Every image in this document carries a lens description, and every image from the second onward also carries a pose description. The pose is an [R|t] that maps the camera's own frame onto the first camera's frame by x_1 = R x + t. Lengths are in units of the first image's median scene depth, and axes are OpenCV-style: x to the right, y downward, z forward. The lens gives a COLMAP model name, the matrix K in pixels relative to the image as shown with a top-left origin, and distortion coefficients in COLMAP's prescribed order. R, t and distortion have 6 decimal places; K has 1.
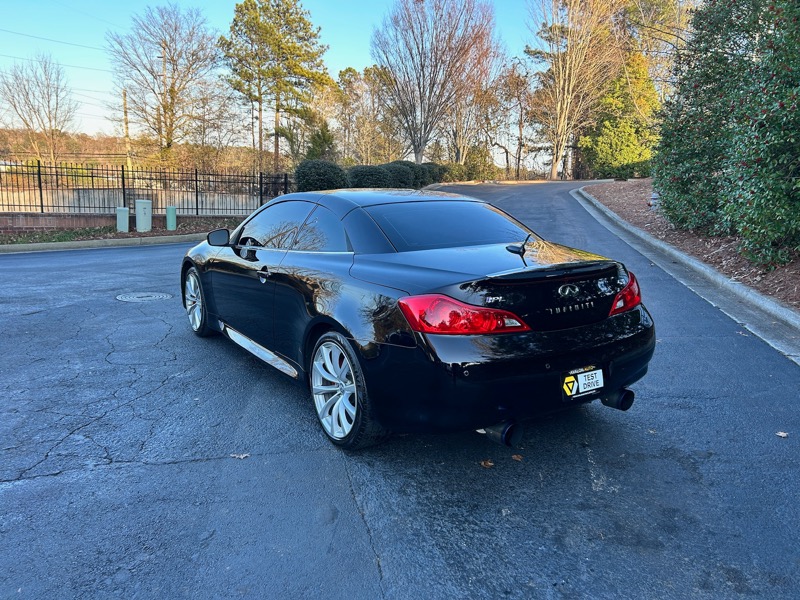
lens RADIAL K [[602.0, 0, 401.8], [0, 602.0, 299.3], [0, 0, 1]] dist [0.063334, -0.066771]
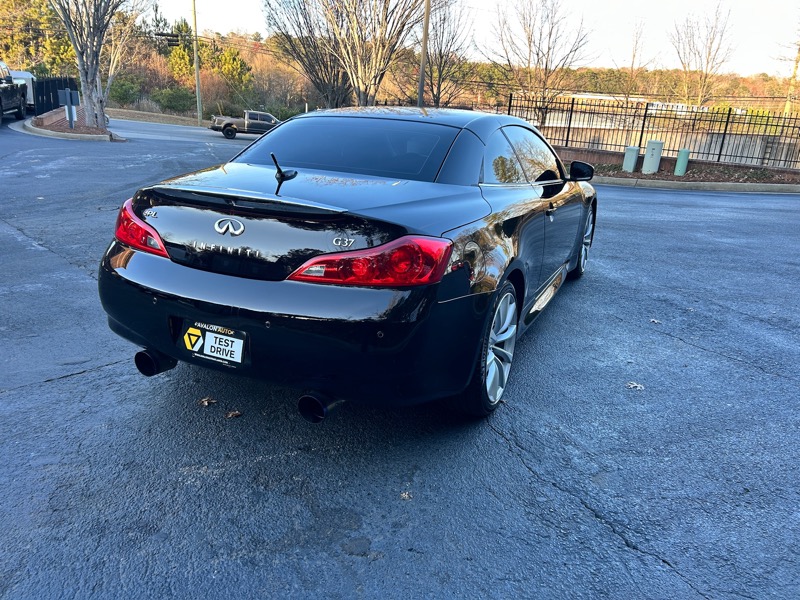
lens RADIAL K [[602.0, 0, 398.9], [0, 602.0, 300.3], [0, 0, 1]] dist [0.063334, -0.066771]
pose [[0.524409, 0.271961, -0.806866, 0.092532], [-0.203954, 0.960153, 0.191071, -0.010237], [0.826679, 0.064364, 0.558981, 0.067396]]
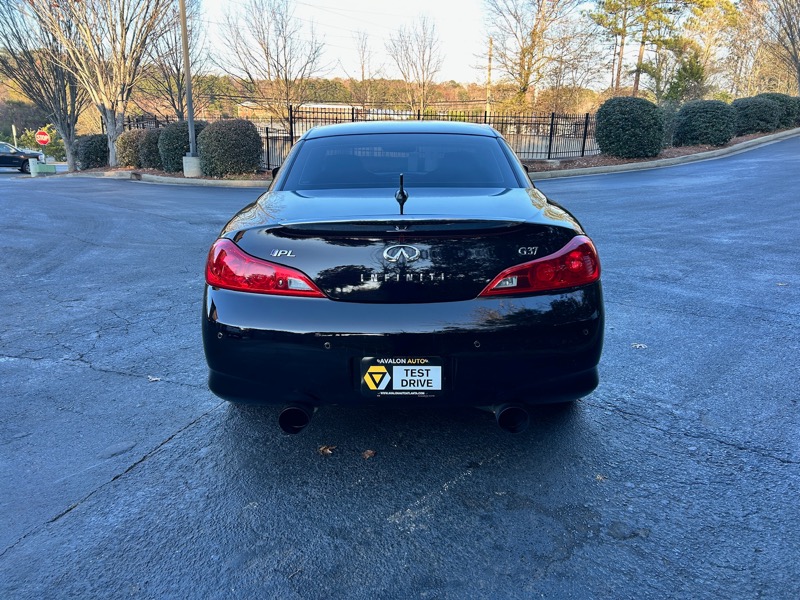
lens RADIAL K [[602.0, 0, 395.6], [0, 602.0, 295.5], [0, 0, 1]] dist [0.063334, -0.066771]
pose [[0.828346, 0.138892, -0.542727, 0.060375], [-0.094539, 0.989542, 0.108946, -0.003721], [0.552182, -0.038936, 0.832814, 0.034159]]
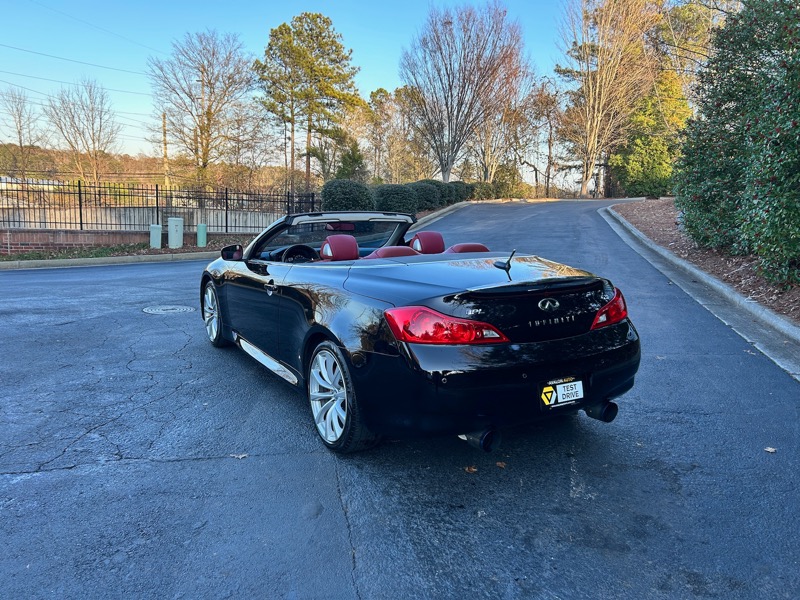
lens RADIAL K [[602.0, 0, 395.3], [0, 602.0, 302.2], [0, 0, 1]] dist [0.063334, -0.066771]
pose [[0.998156, 0.010101, -0.059847, 0.006564], [-0.011573, 0.999638, -0.024305, 0.000938], [0.059580, 0.024953, 0.997912, -0.005316]]
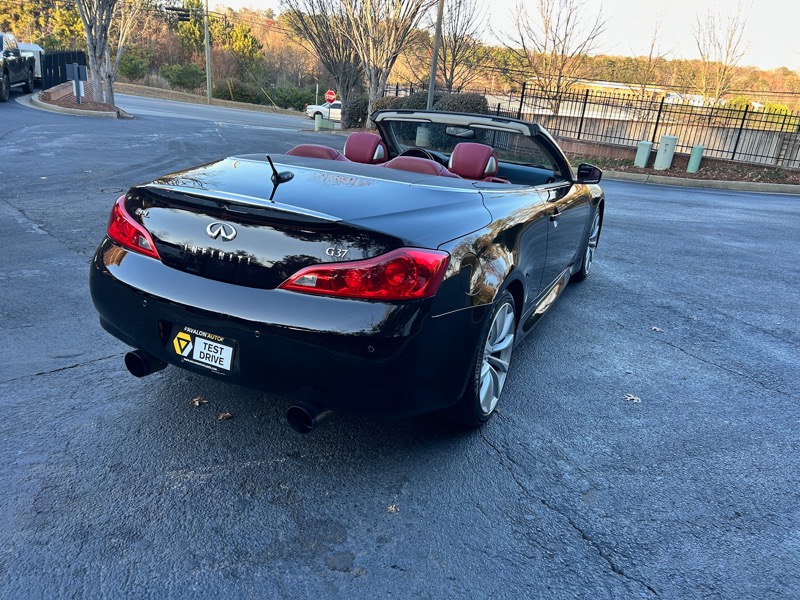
lens RADIAL K [[602.0, 0, 399.3], [0, 602.0, 307.2], [0, 0, 1]] dist [0.063334, -0.066771]
pose [[0.507552, 0.318785, -0.800479, 0.091244], [-0.235239, 0.945012, 0.227189, -0.013142], [0.828887, 0.072994, 0.554633, 0.069045]]
